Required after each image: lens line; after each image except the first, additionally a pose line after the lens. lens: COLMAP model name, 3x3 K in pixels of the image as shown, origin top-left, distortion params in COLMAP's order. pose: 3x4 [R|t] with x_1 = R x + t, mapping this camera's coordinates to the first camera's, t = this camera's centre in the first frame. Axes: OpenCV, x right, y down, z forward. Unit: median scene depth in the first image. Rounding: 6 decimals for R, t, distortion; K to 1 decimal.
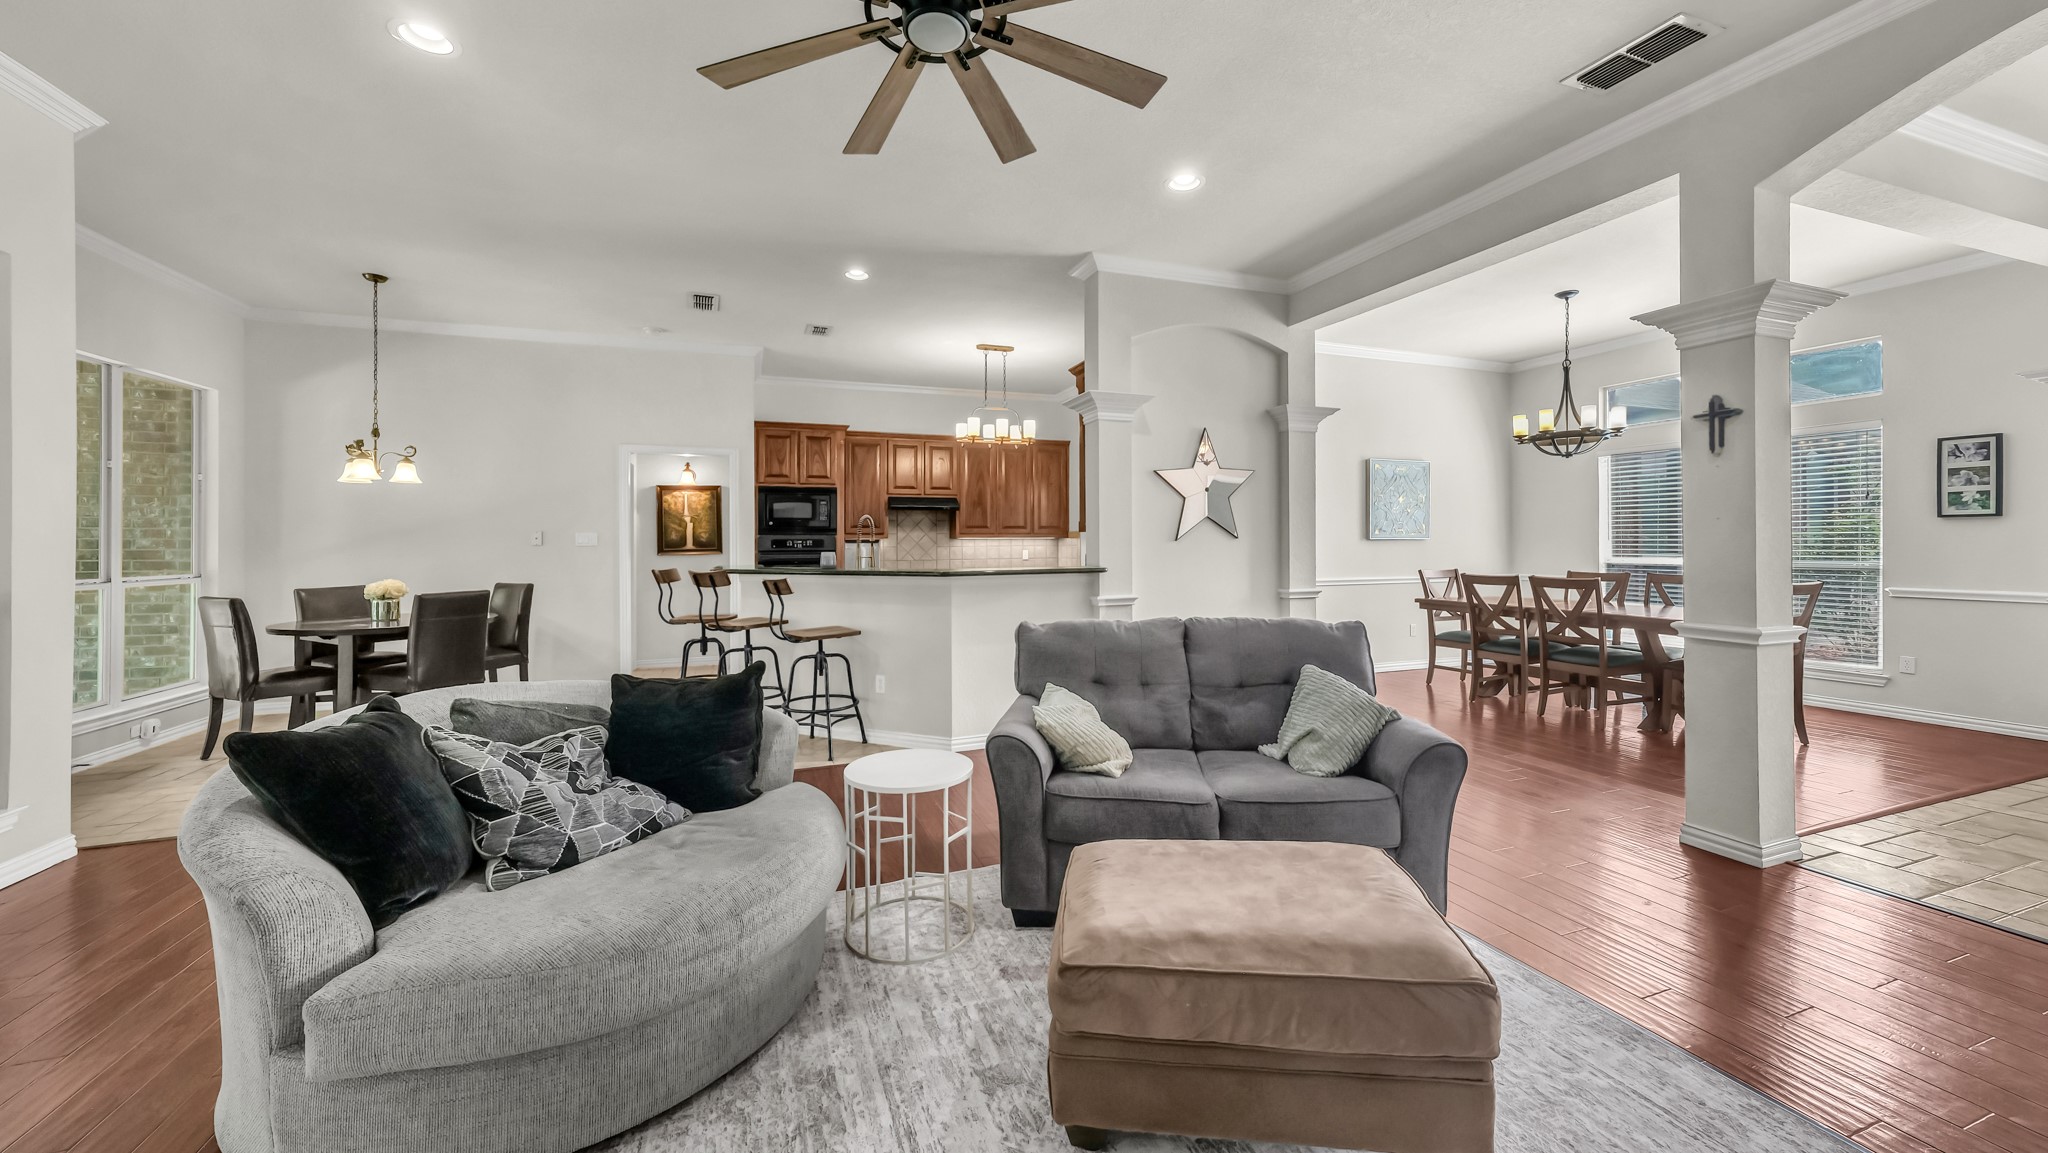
lens RADIAL K [[736.8, 0, 1019.2], [0, 736.8, 541.9], [0, 0, 1]] dist [-0.012676, 0.006712]
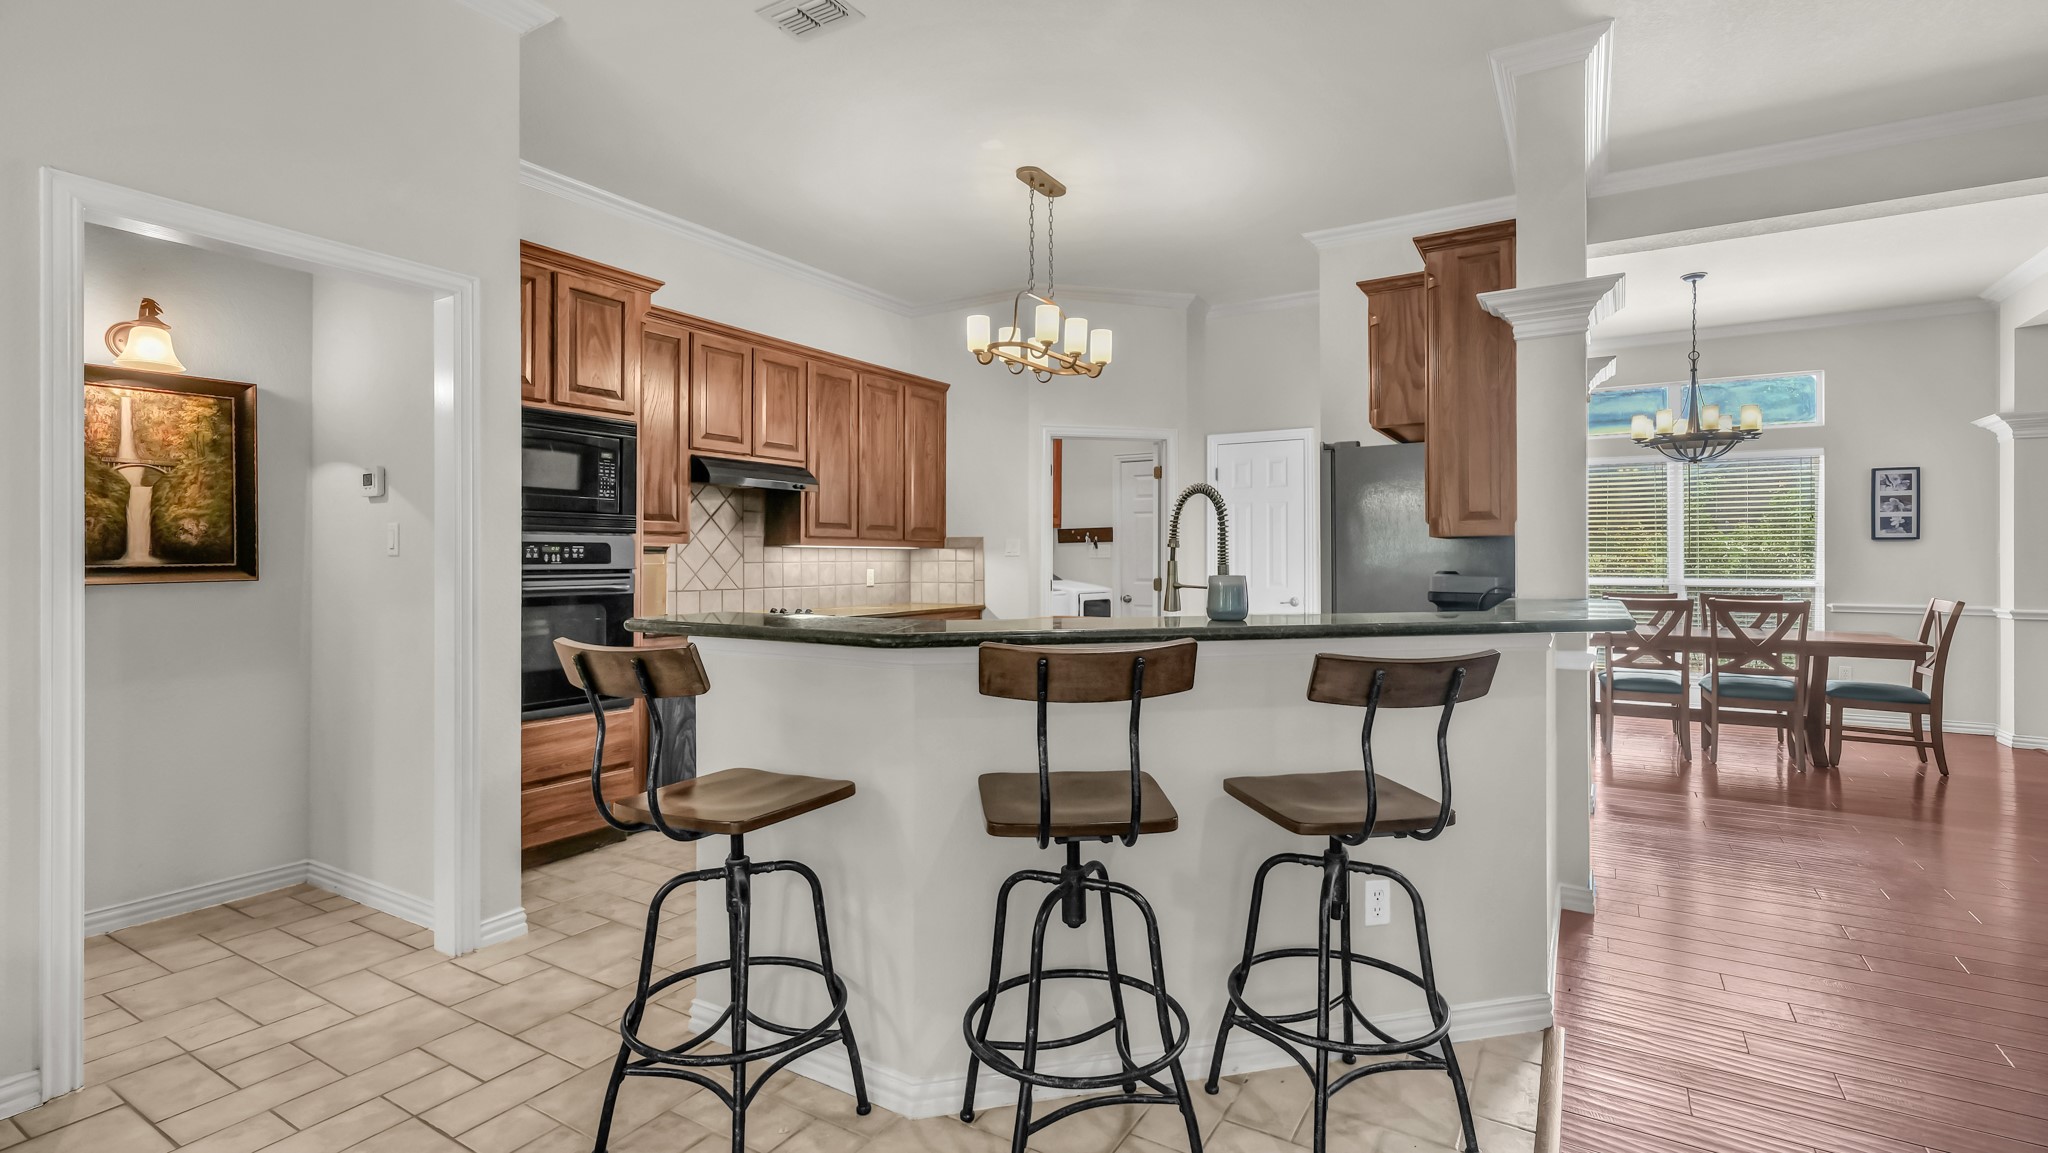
lens RADIAL K [[924.5, 0, 1015.9], [0, 924.5, 553.1], [0, 0, 1]] dist [0.003809, 0.000633]
pose [[0.785751, 0.009614, 0.618468, -0.614276], [-0.006807, 0.999953, -0.006896, 0.005655], [-0.618505, 0.001209, 0.785780, 0.676512]]
